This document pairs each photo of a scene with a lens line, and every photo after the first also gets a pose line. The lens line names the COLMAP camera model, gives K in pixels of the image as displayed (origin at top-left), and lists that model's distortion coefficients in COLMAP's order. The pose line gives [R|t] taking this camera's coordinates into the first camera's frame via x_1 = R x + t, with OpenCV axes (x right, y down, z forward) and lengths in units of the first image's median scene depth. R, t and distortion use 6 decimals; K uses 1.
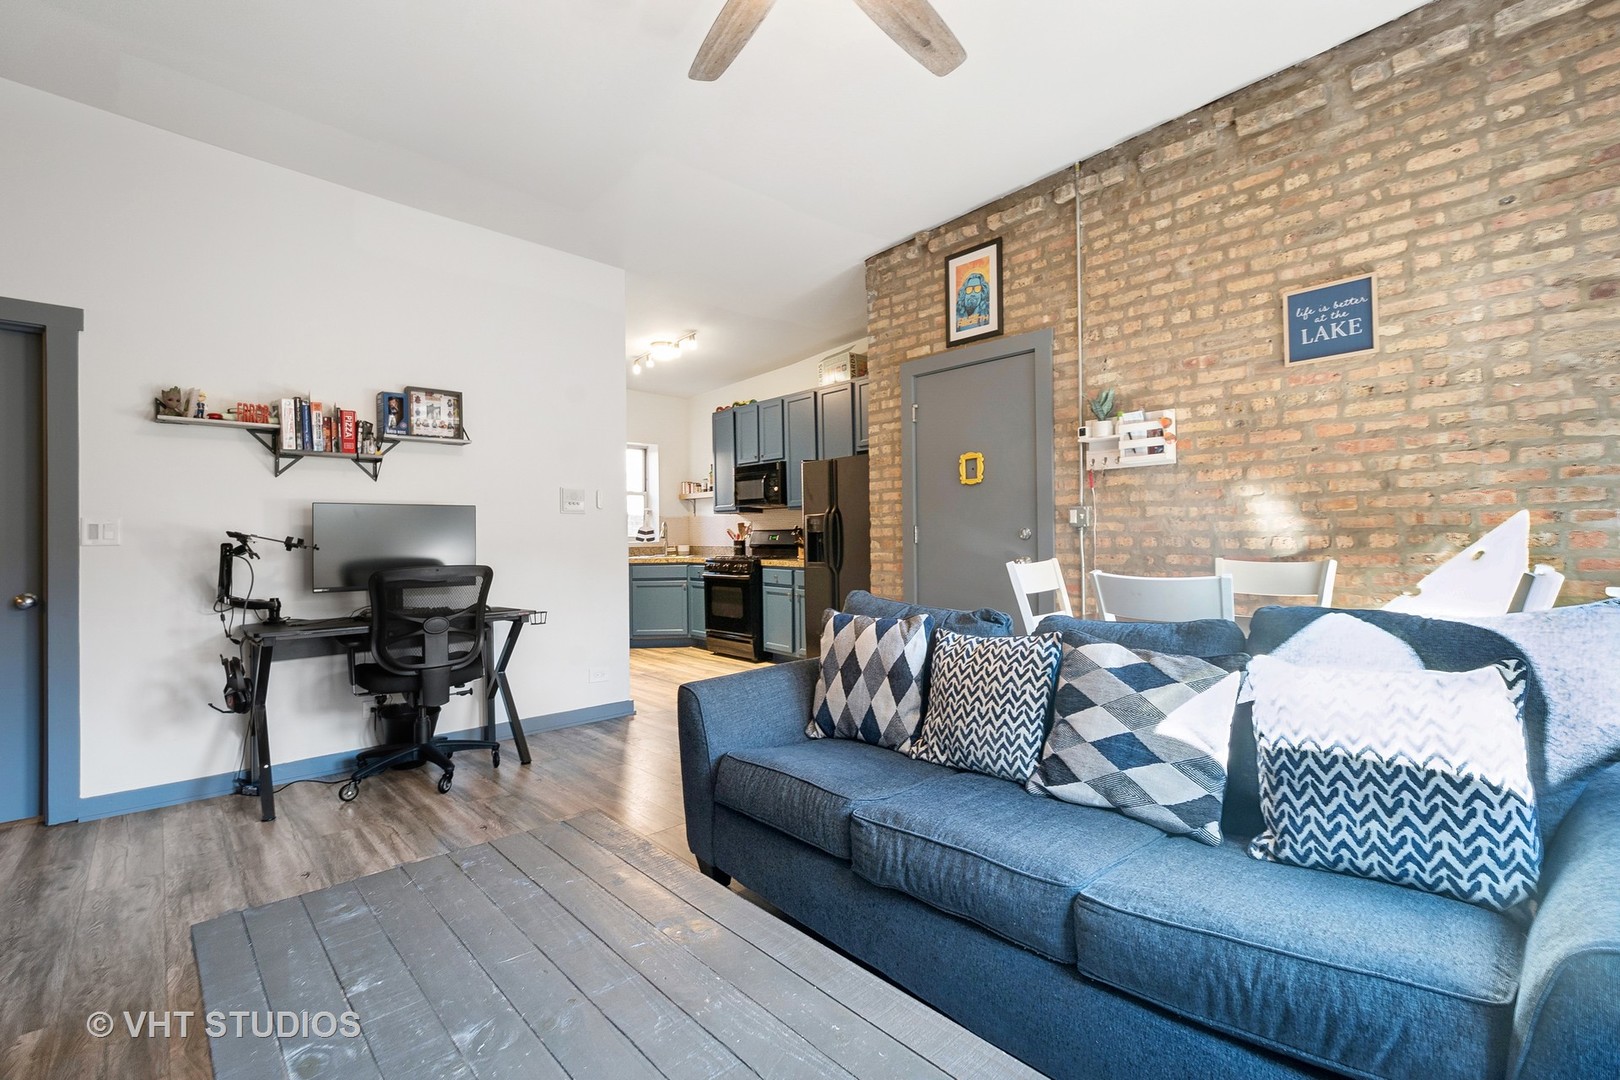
lens RADIAL K [[717.8, 0, 809.2], [0, 717.8, 531.8], [0, 0, 1]] dist [0.008366, -0.000219]
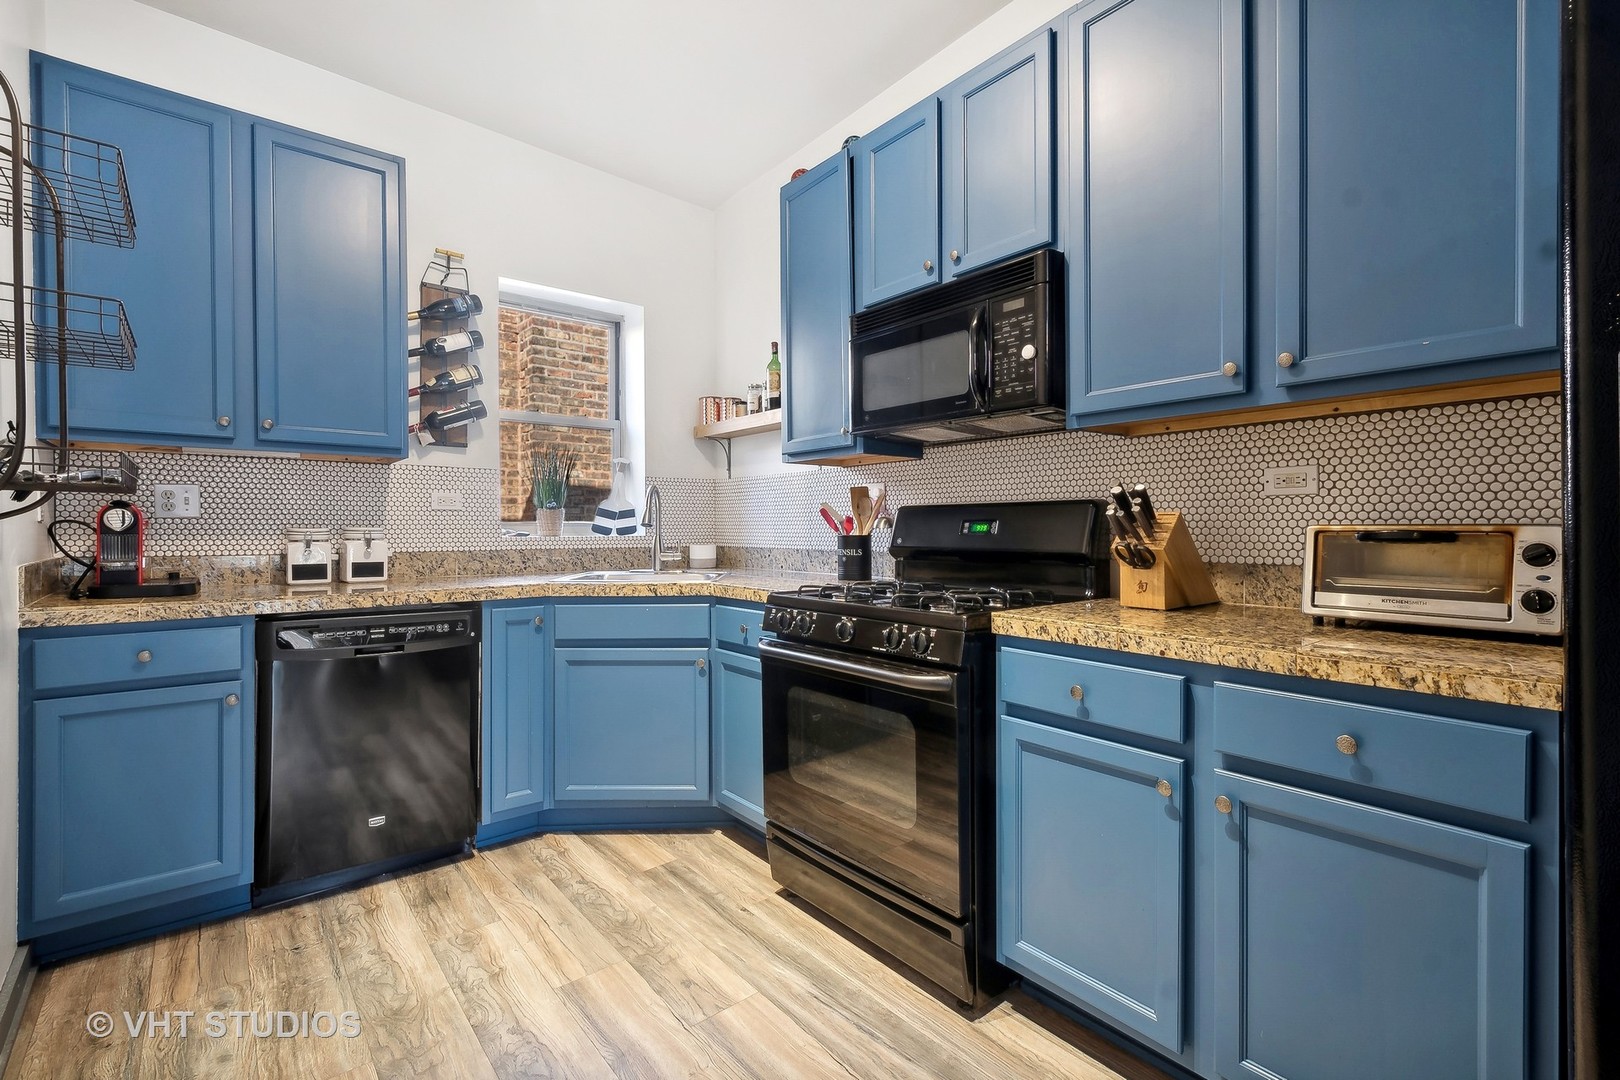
lens RADIAL K [[717.8, 0, 809.2], [0, 717.8, 531.8], [0, 0, 1]] dist [0.008366, -0.000219]
pose [[0.999195, 0.010518, -0.038708, -0.109039], [-0.010179, 0.999908, 0.008924, 0.007364], [0.038798, -0.008523, 0.999211, 0.658666]]
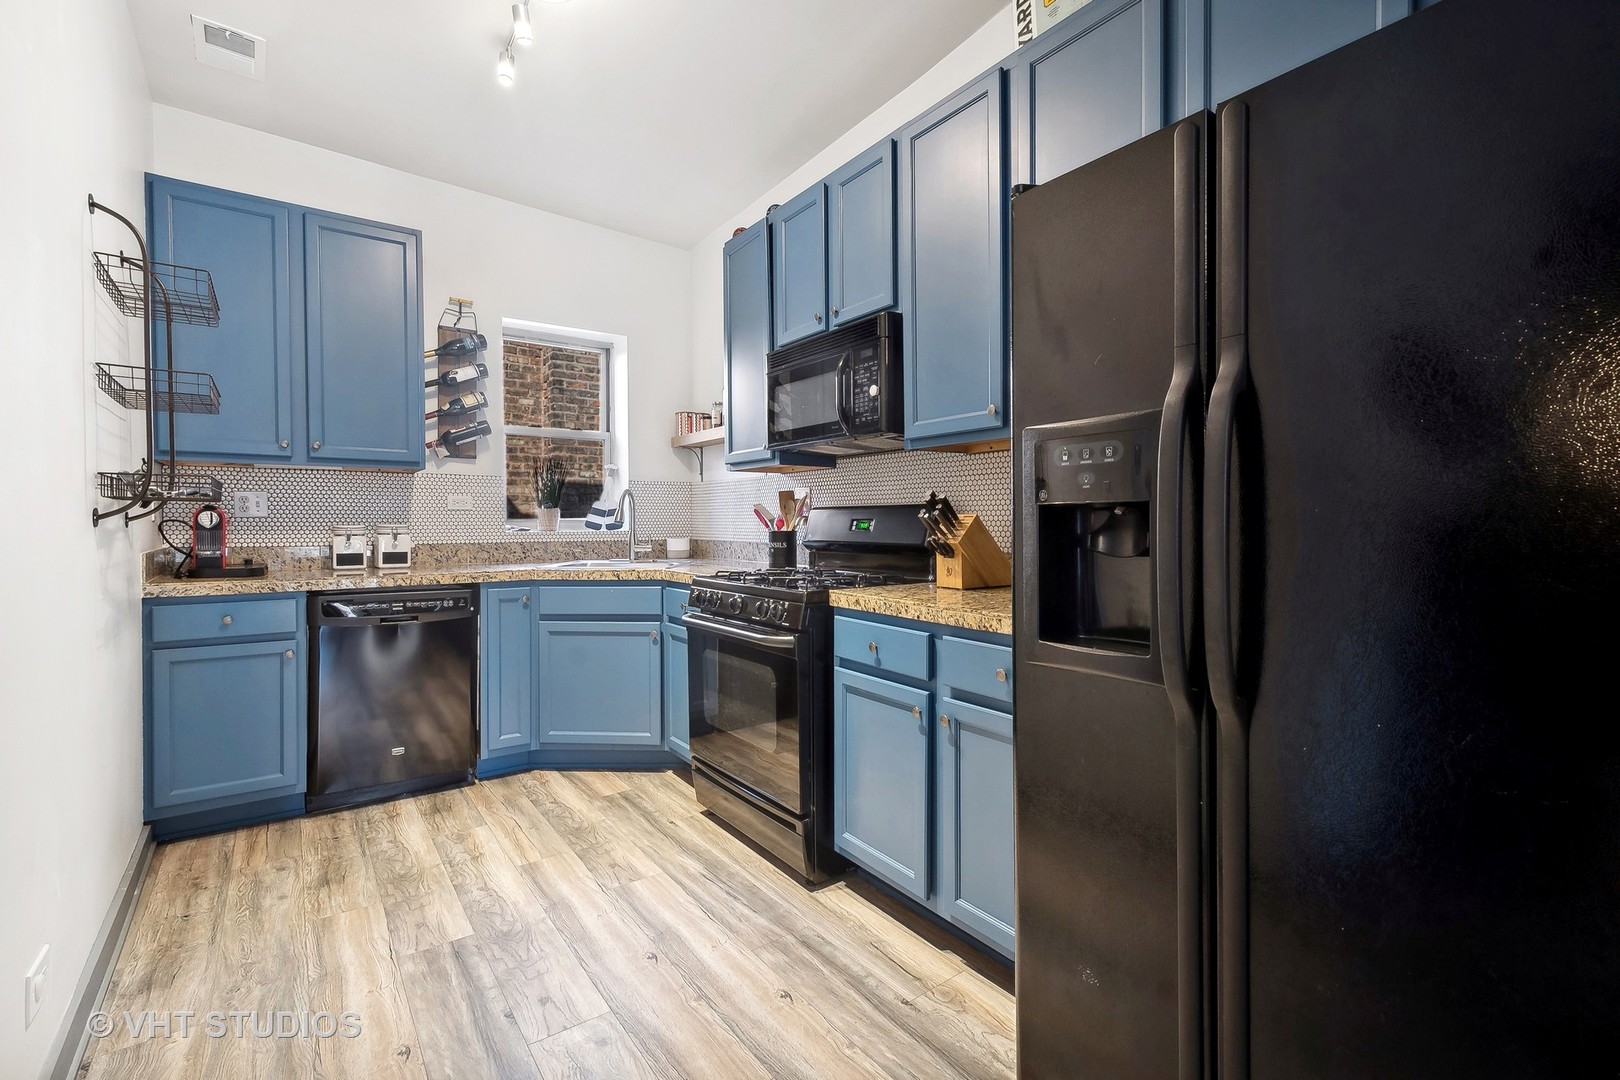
lens RADIAL K [[713.9, 0, 811.8], [0, 713.9, 530.5], [0, 0, 1]] dist [0.009678, -0.000588]
pose [[0.995052, 0.011441, -0.098698, -0.037521], [-0.009722, 0.999793, 0.017880, 0.003818], [0.098882, -0.016832, 0.994957, 0.586781]]
